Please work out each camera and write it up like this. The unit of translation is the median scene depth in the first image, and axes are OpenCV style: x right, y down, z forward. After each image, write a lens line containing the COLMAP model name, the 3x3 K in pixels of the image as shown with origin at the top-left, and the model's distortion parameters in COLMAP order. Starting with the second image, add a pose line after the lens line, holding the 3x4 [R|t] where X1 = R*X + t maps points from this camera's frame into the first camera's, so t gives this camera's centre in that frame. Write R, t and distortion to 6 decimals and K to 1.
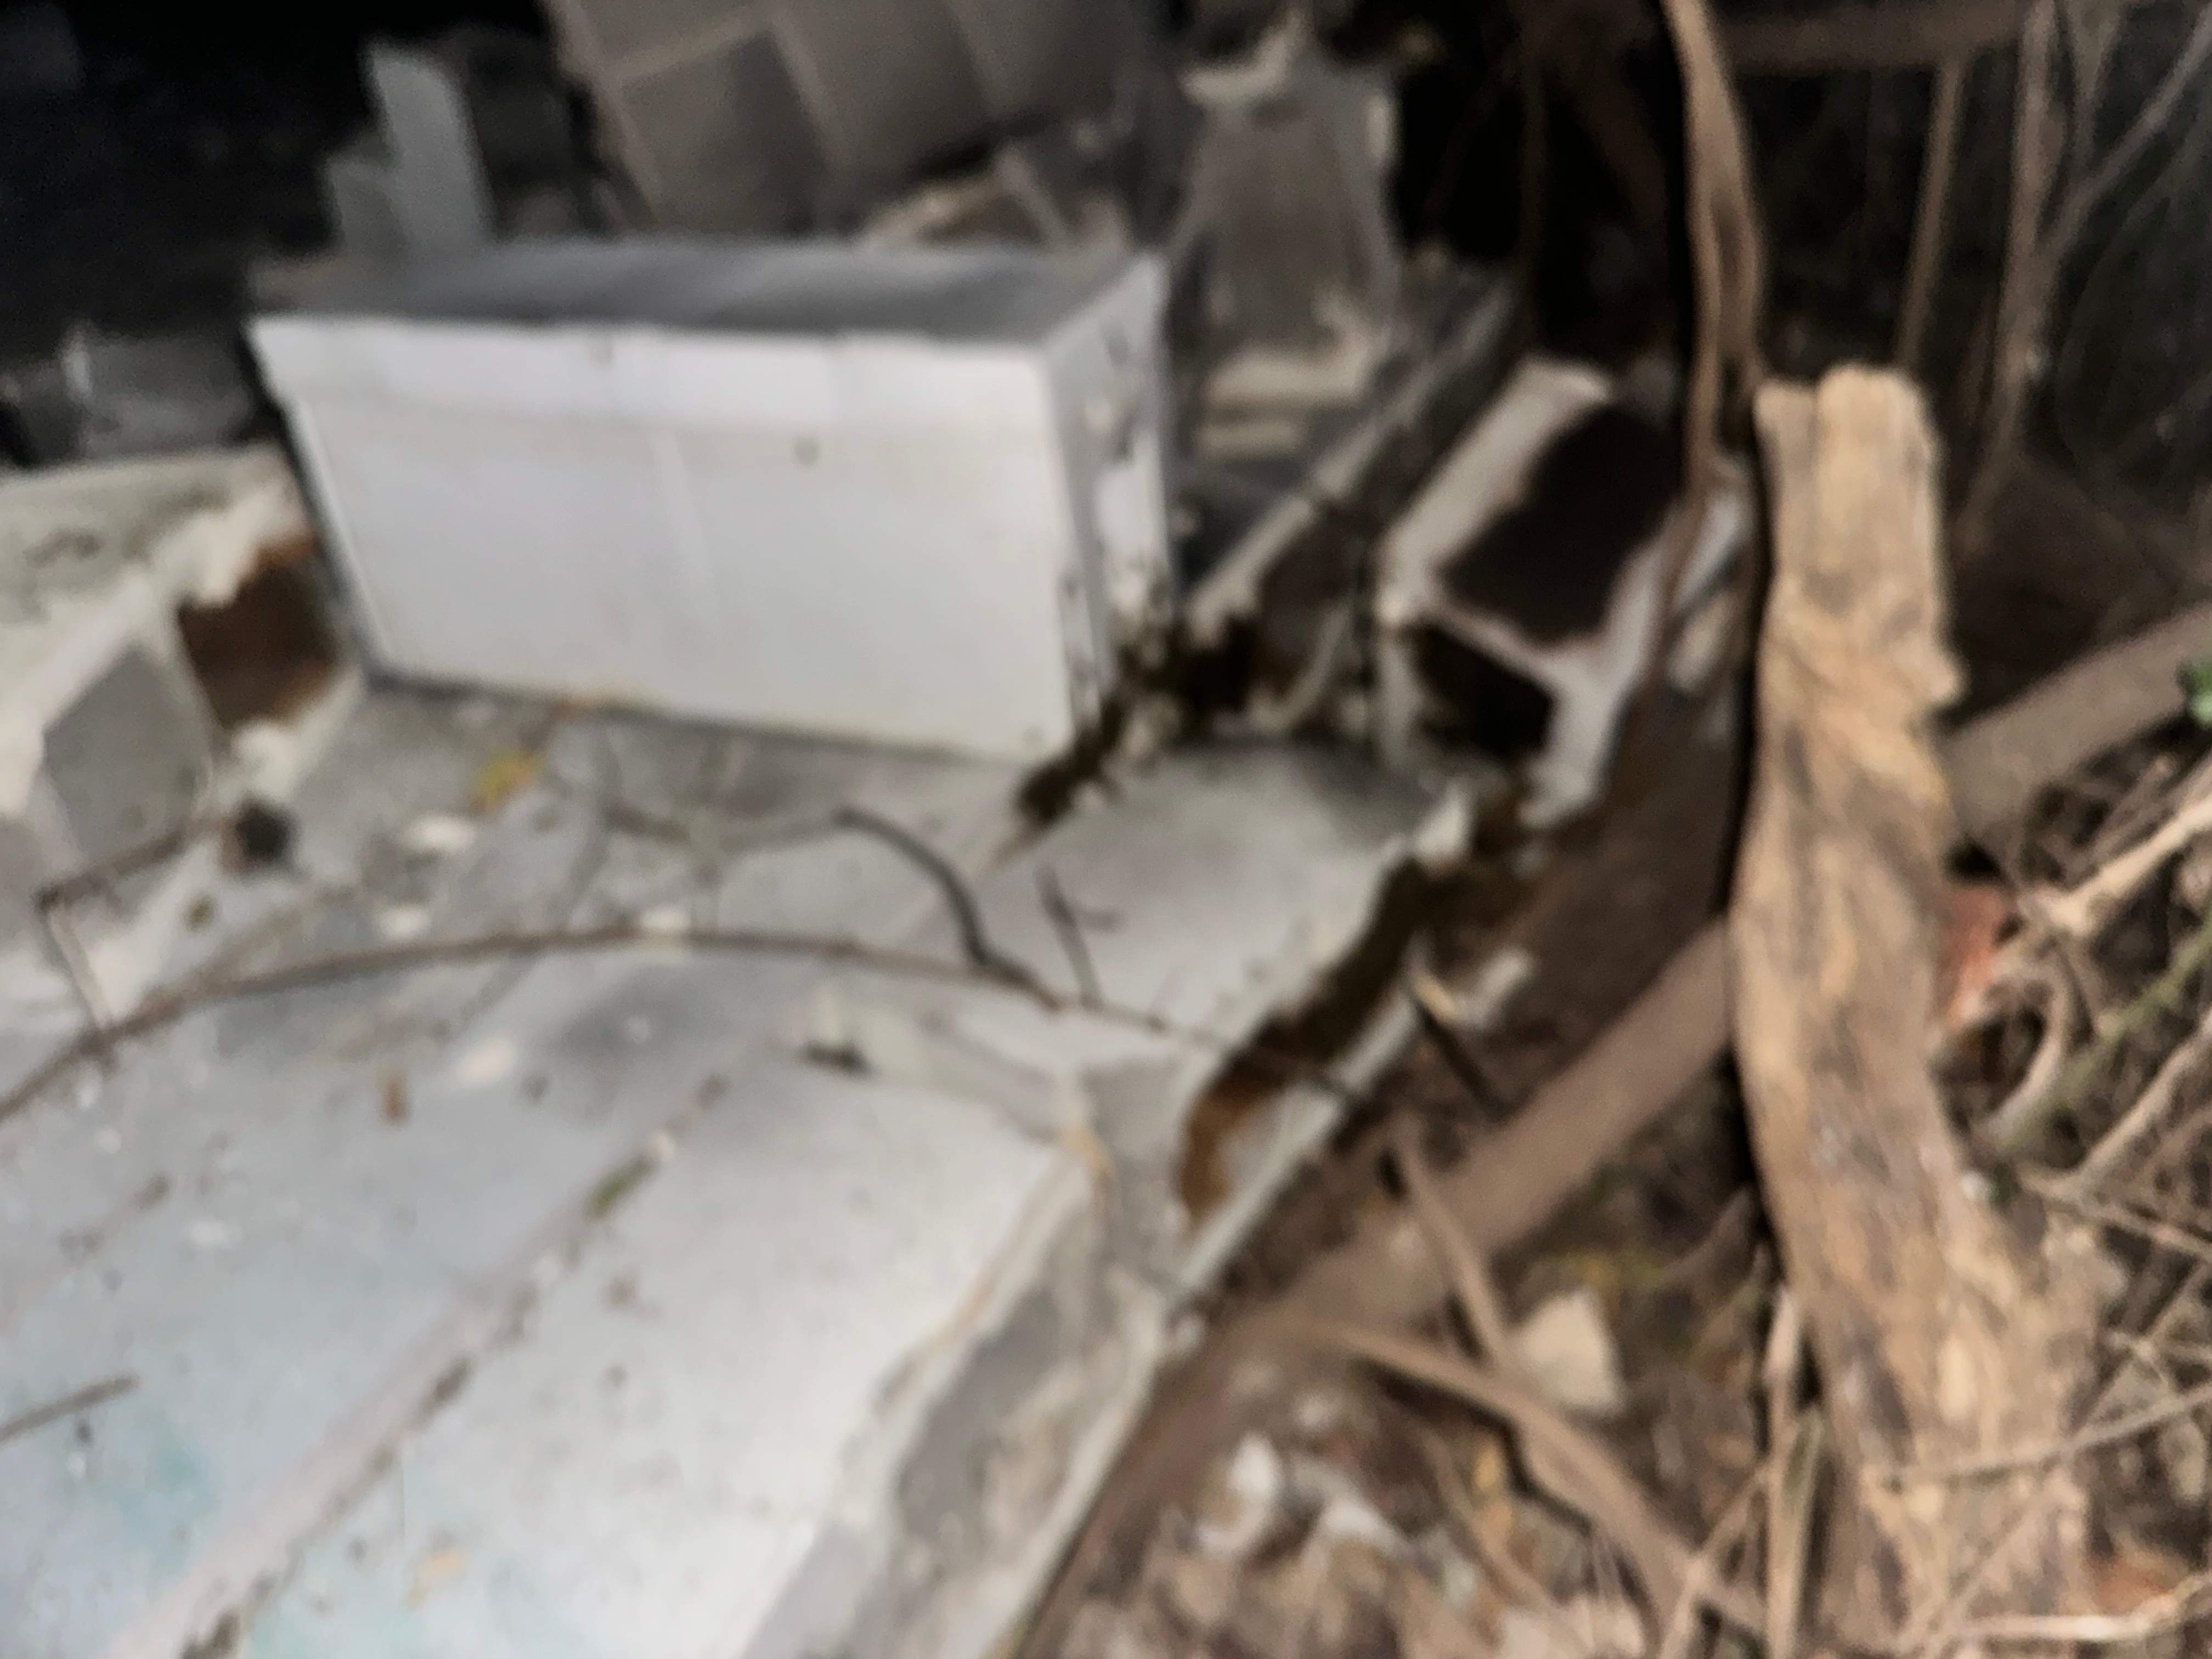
lens RADIAL K [[1573.2, 0, 1106.0], [0, 1573.2, 829.5], [0, 0, 1]] dist [0.102070, -0.187890]
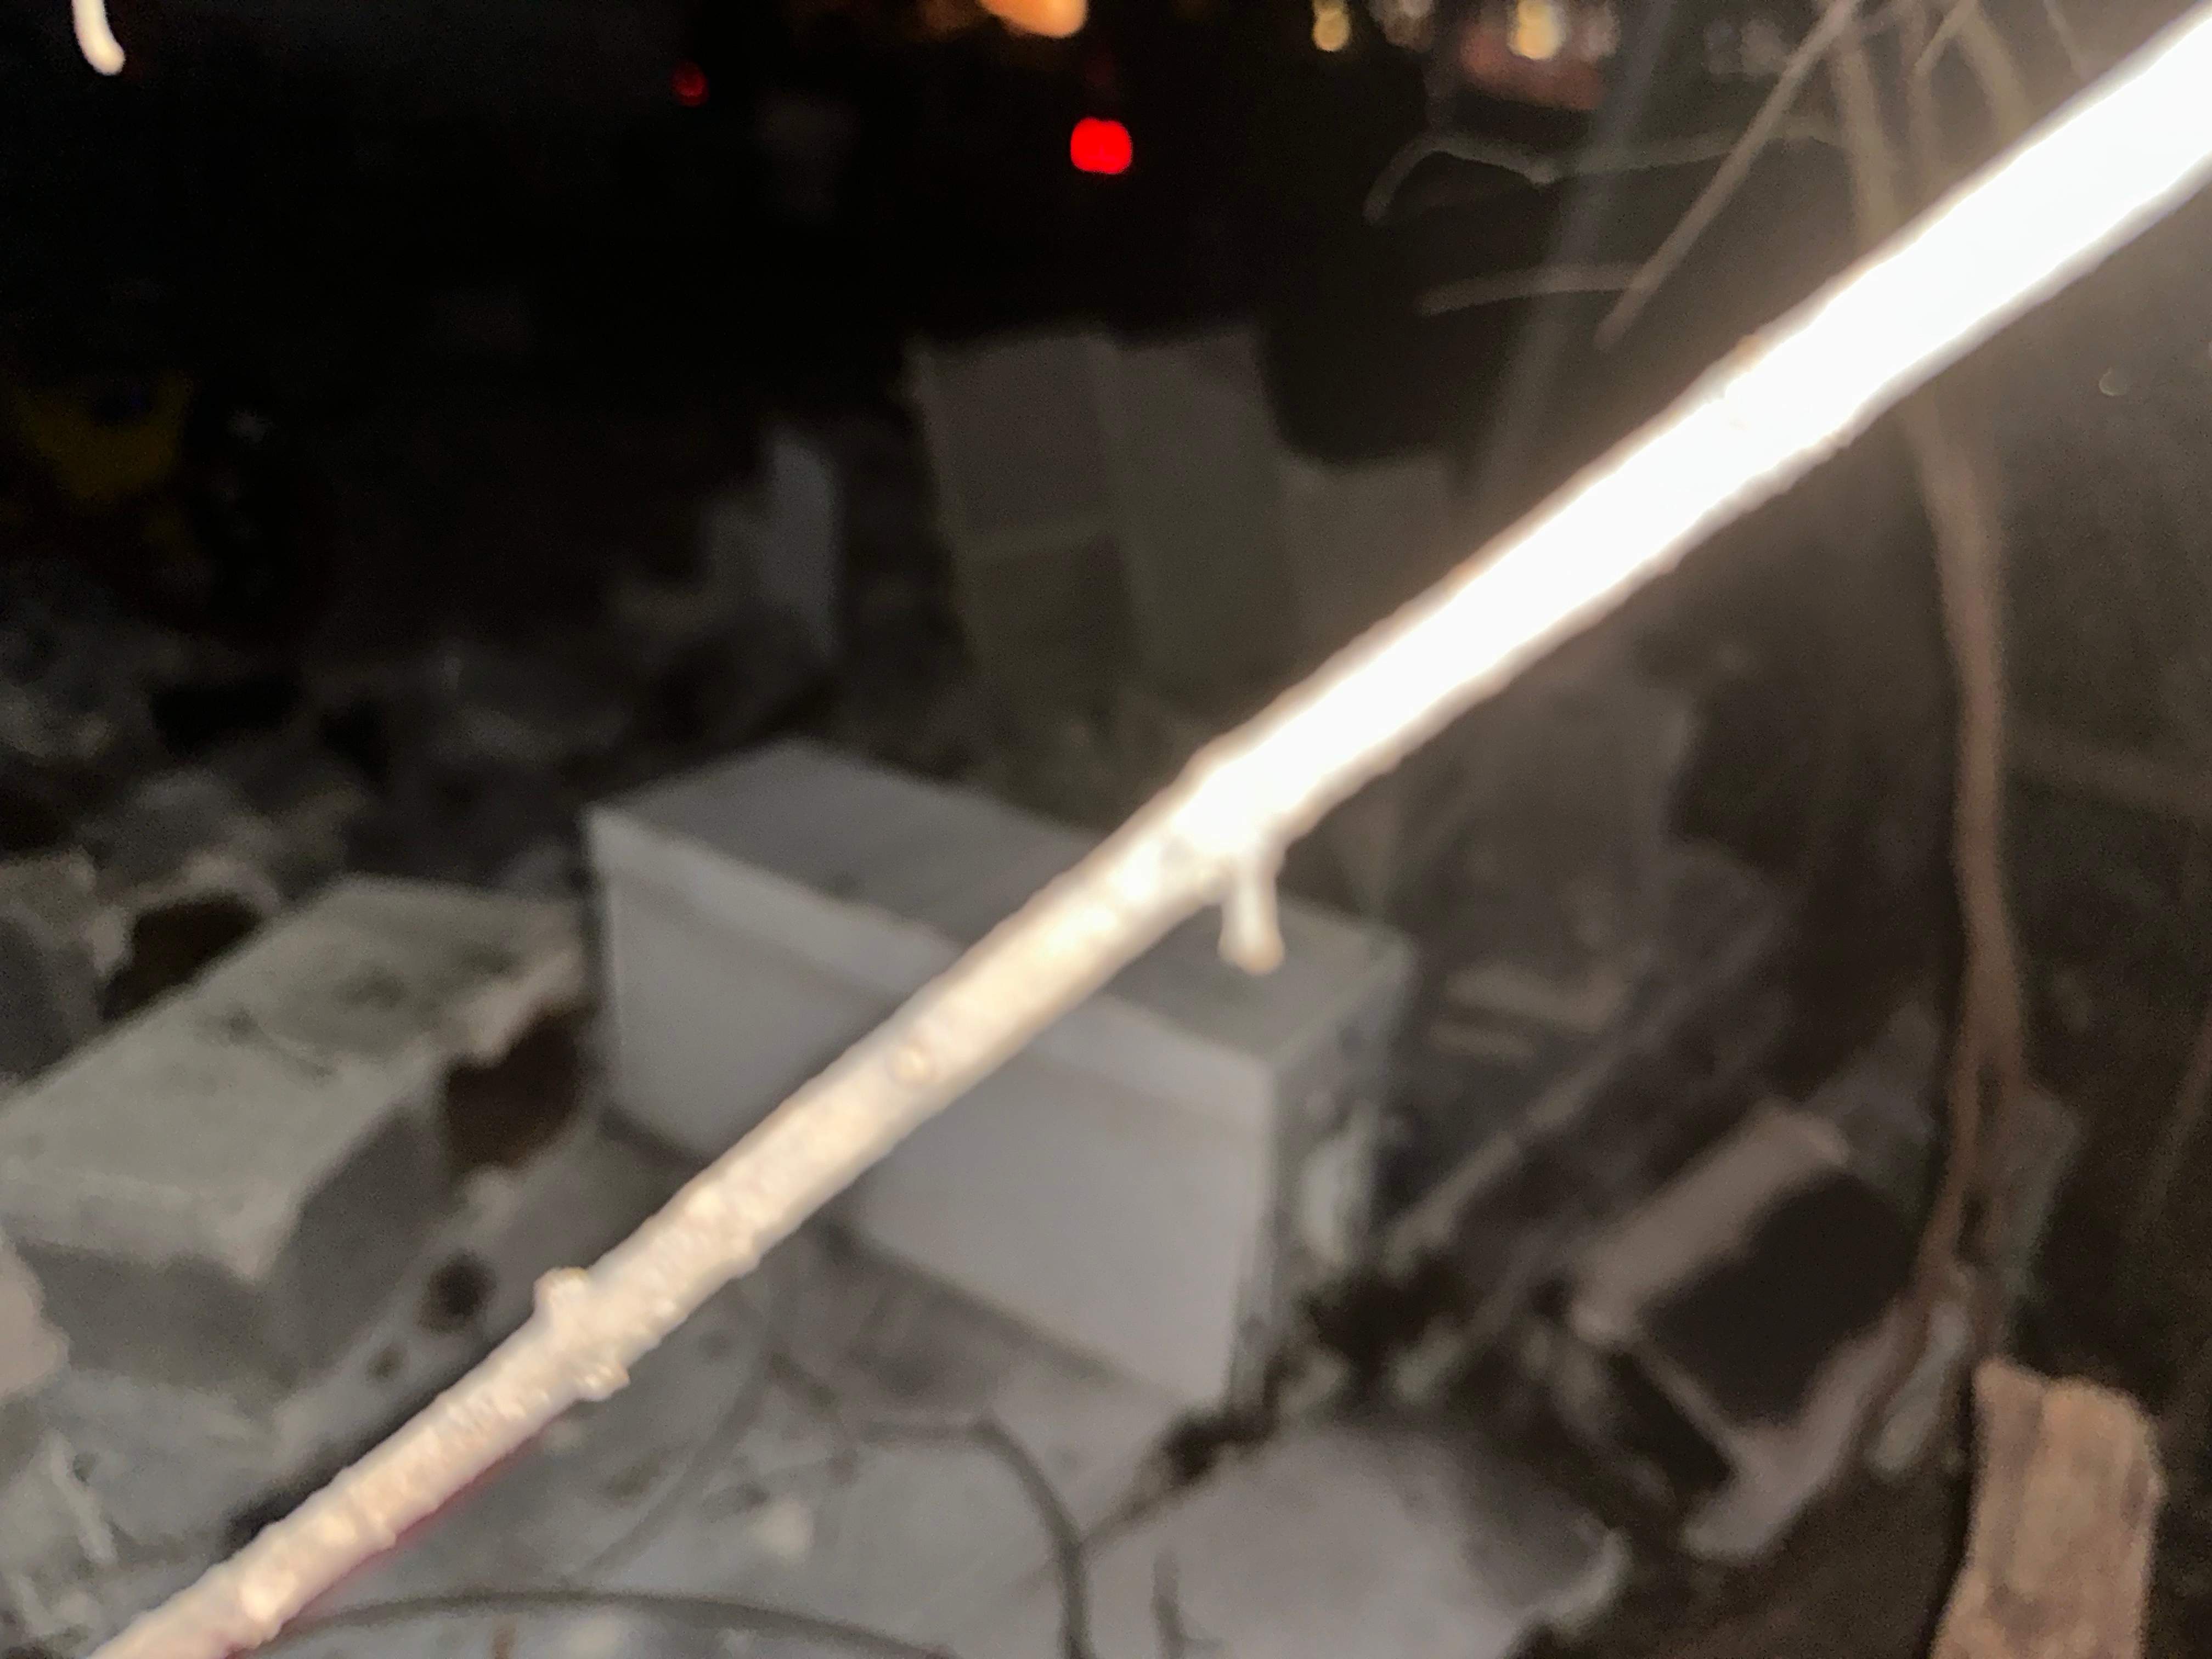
lens RADIAL K [[1603.8, 0, 1114.6], [0, 1603.8, 830.4], [0, 0, 1]] dist [0.010831, -0.022898]
pose [[0.966733, 0.207227, -0.149947, -0.011789], [-0.227568, 0.964459, -0.134284, -0.238818], [0.116790, 0.163940, 0.979532, -0.045224]]
